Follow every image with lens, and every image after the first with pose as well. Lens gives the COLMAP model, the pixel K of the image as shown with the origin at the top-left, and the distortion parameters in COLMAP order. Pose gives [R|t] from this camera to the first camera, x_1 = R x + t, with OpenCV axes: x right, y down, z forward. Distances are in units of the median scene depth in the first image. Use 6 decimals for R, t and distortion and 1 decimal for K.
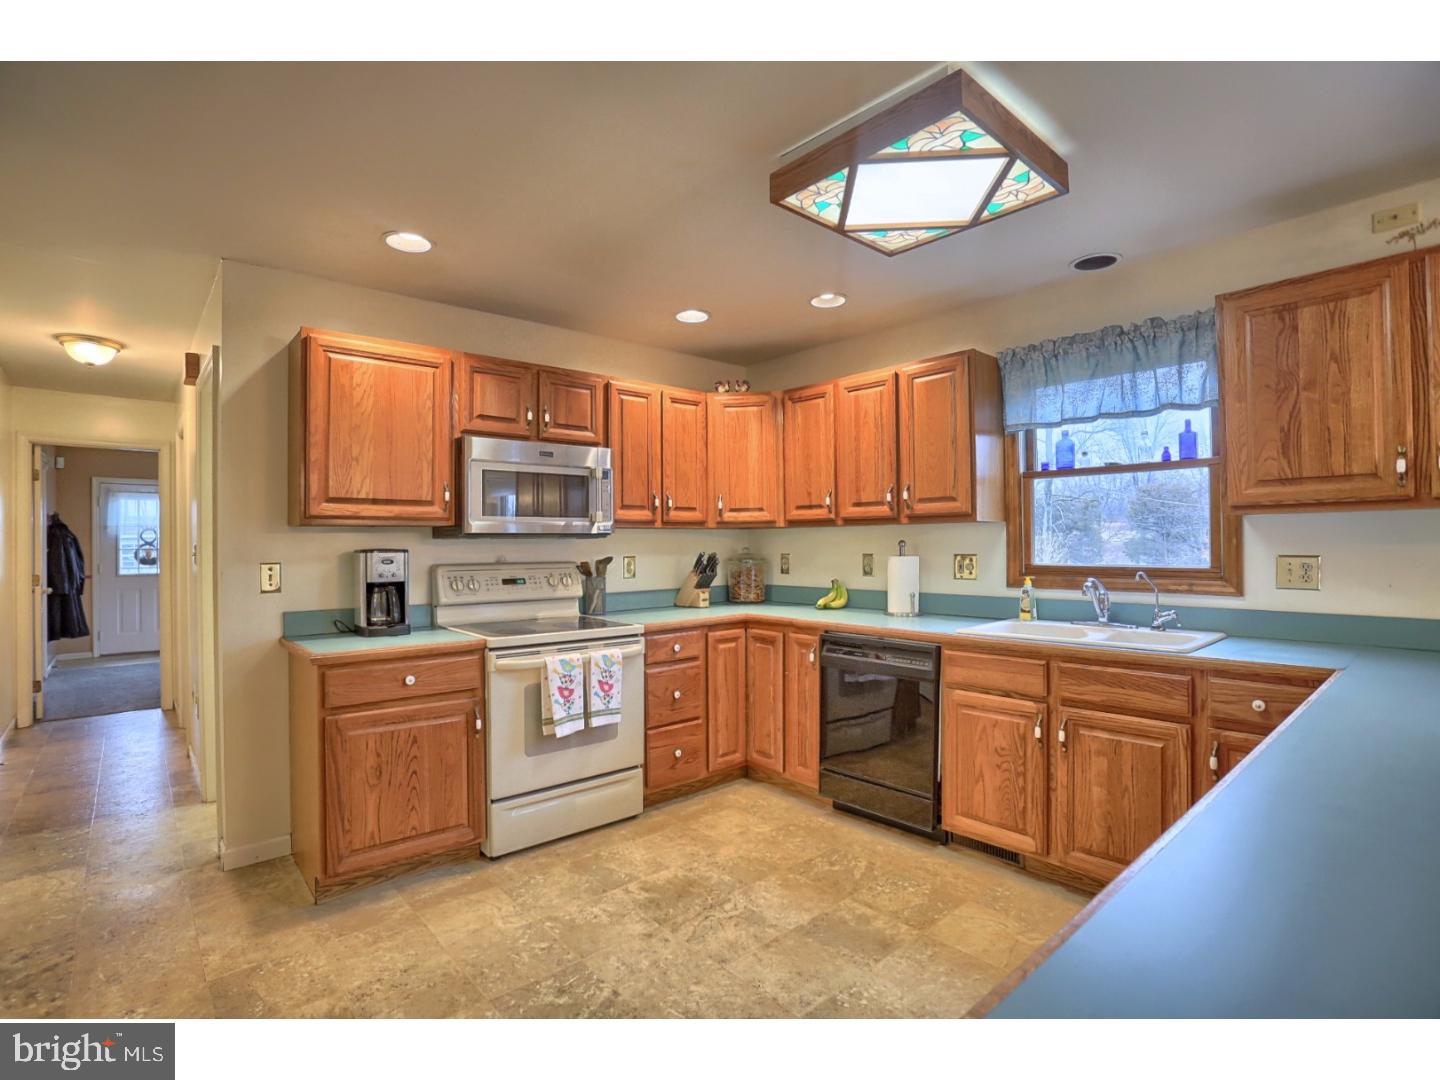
lens RADIAL K [[725.1, 0, 718.4], [0, 725.1, 534.6], [0, 0, 1]] dist [-0.065936, 0.023529]
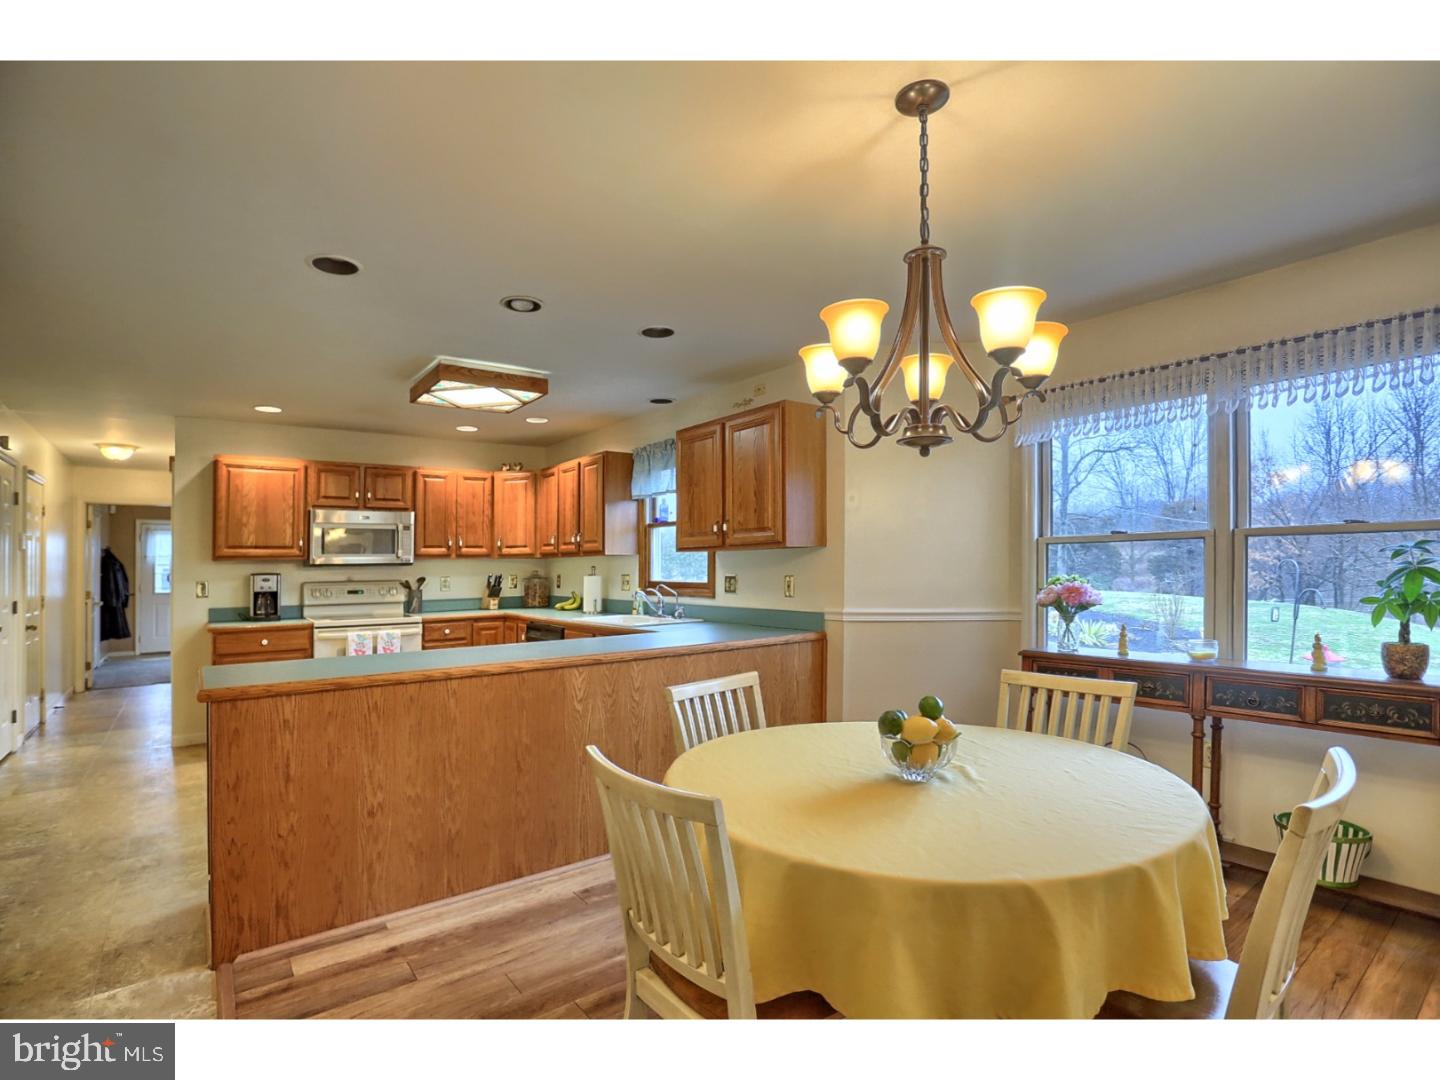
lens RADIAL K [[744.0, 0, 720.0], [0, 744.0, 540.0], [0, 0, 1]] dist [-0.014450, 0.000896]
pose [[0.996147, -0.008366, -0.087296, 0.747973], [0.006617, 0.999772, -0.020308, -0.016076], [0.087446, 0.019652, 0.995975, -0.676068]]
